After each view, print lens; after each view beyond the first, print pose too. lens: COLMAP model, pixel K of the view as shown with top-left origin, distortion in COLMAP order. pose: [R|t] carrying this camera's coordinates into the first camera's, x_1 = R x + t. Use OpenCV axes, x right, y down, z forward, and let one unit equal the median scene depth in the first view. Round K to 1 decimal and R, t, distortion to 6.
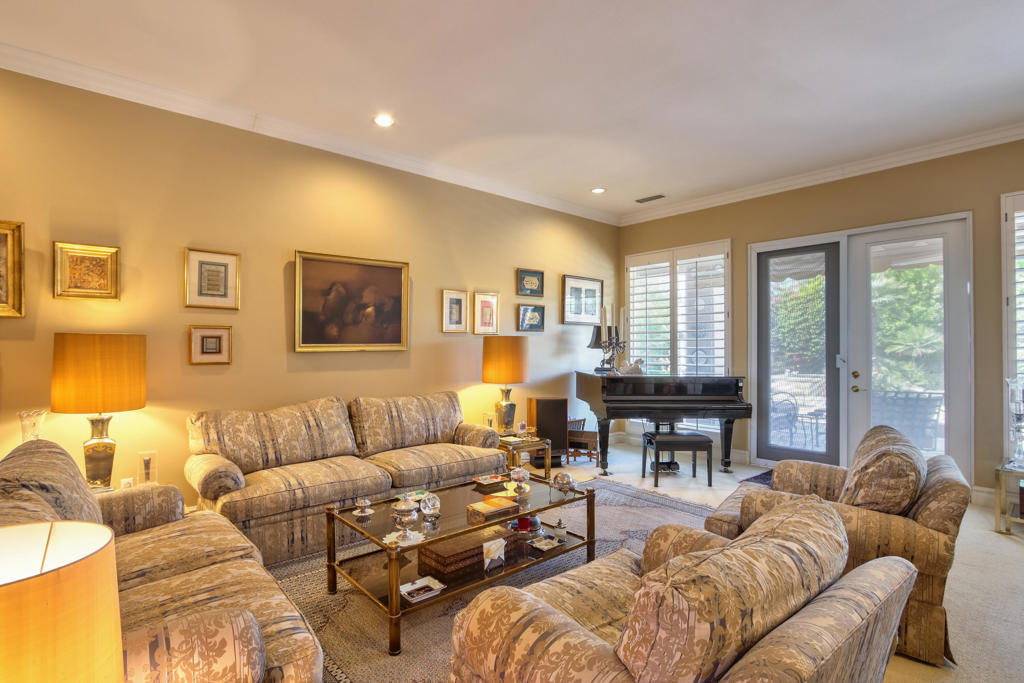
lens RADIAL K [[506.6, 0, 509.9], [0, 506.6, 344.6], [0, 0, 1]] dist [-0.015727, -0.000264]
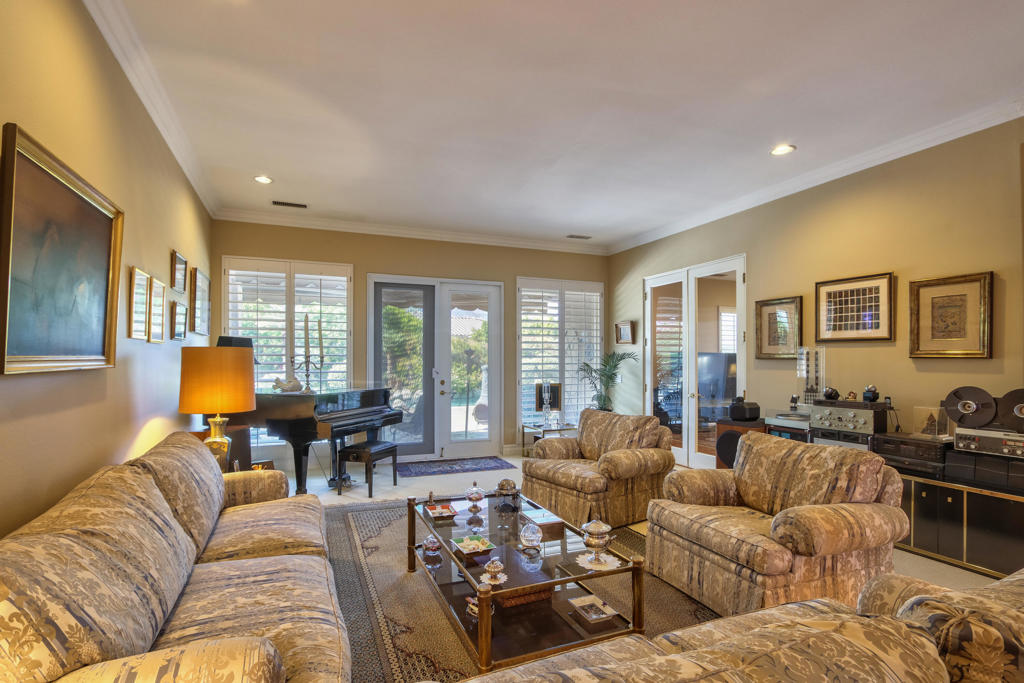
lens RADIAL K [[482.6, 0, 485.9], [0, 482.6, 362.4], [0, 0, 1]] dist [-0.000271, 0.000035]
pose [[0.342658, 0.003982, 0.939452, -0.587429], [-0.007139, 0.999973, -0.001635, 0.005671], [-0.939433, -0.006147, 0.342677, 0.463029]]
